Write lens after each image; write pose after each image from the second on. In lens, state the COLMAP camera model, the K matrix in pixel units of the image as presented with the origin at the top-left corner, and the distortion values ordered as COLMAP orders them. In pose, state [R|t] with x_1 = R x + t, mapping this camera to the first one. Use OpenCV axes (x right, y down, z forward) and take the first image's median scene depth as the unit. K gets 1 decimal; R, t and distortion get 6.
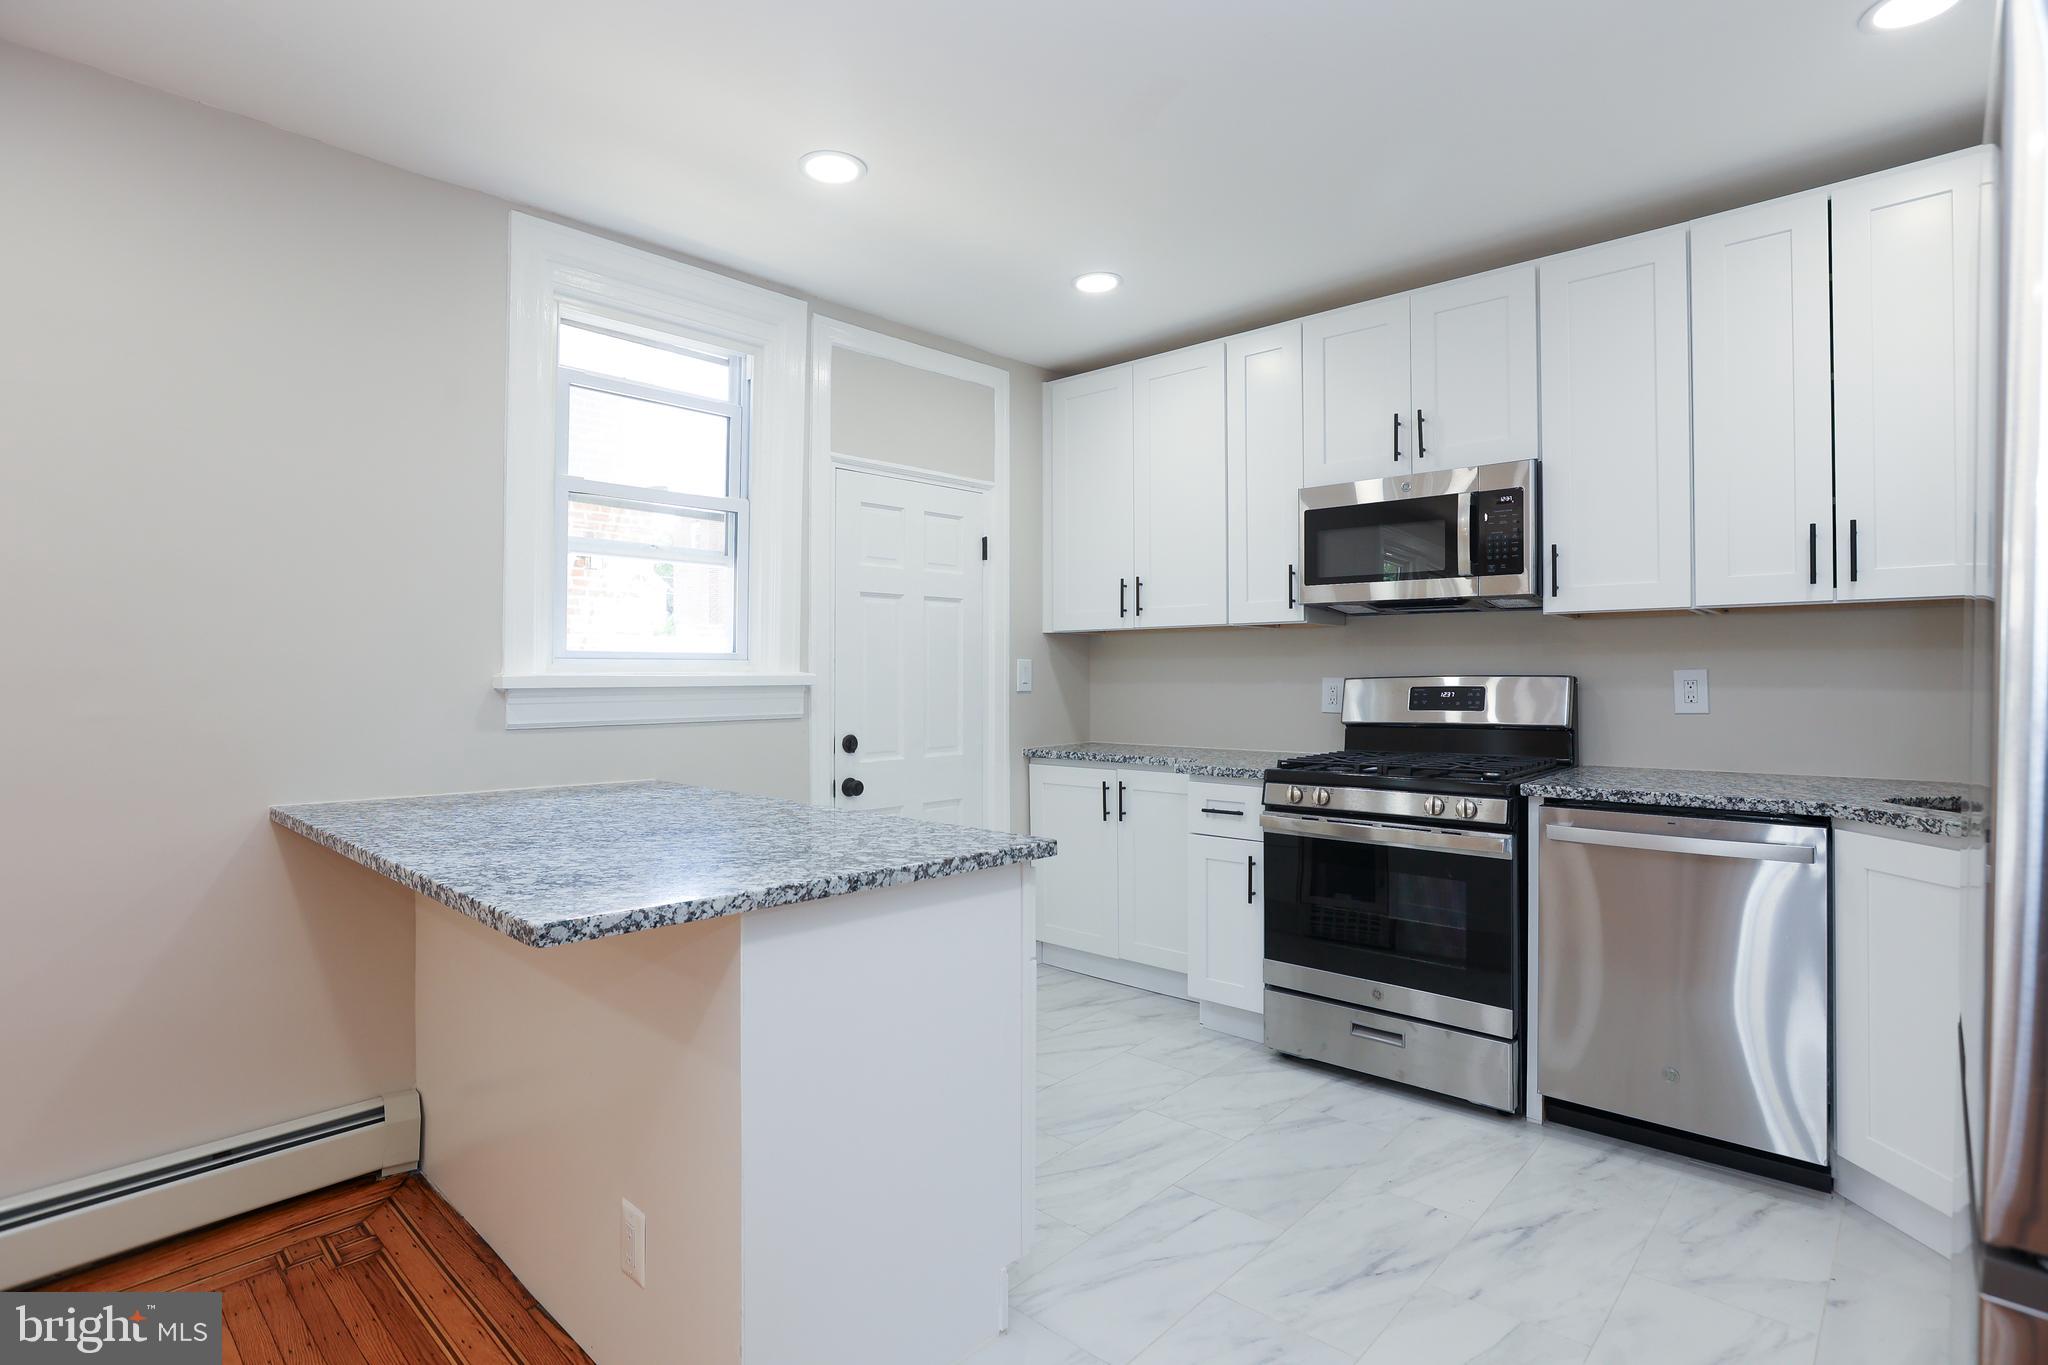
lens RADIAL K [[999.7, 0, 994.3], [0, 999.7, 674.4], [0, 0, 1]] dist [-0.028502, 0.000787]
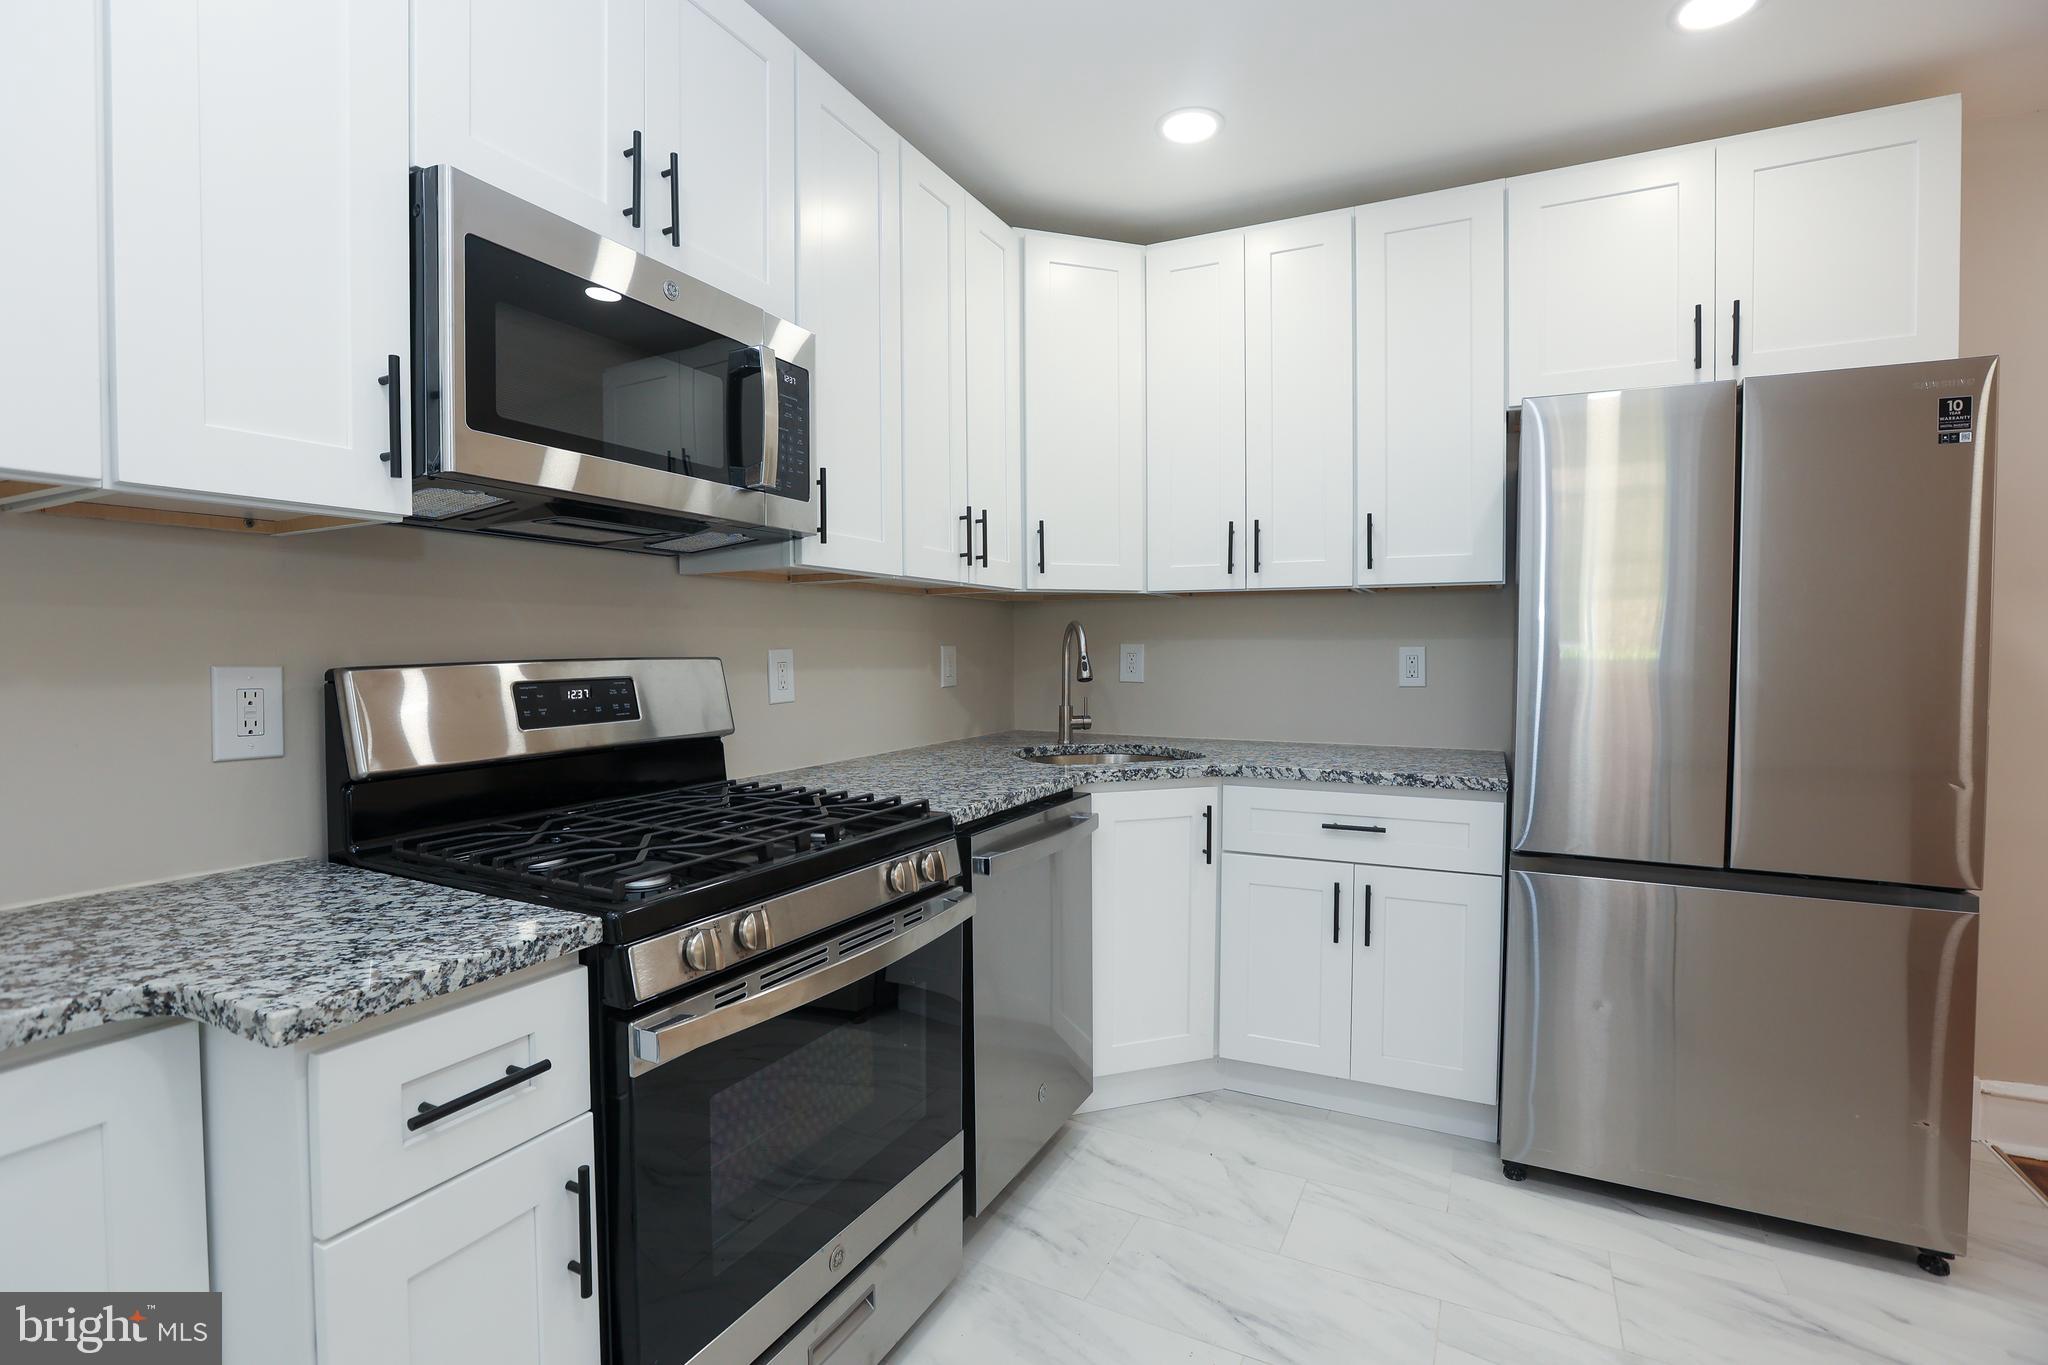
lens RADIAL K [[959.5, 0, 1030.9], [0, 959.5, 681.1], [0, 0, 1]] dist [-0.053404, 0.019507]
pose [[-0.297788, -0.028444, 0.954208, -0.118363], [0.001703, 0.999539, 0.030326, -0.002196], [-0.954631, 0.010656, -0.297602, 1.042514]]
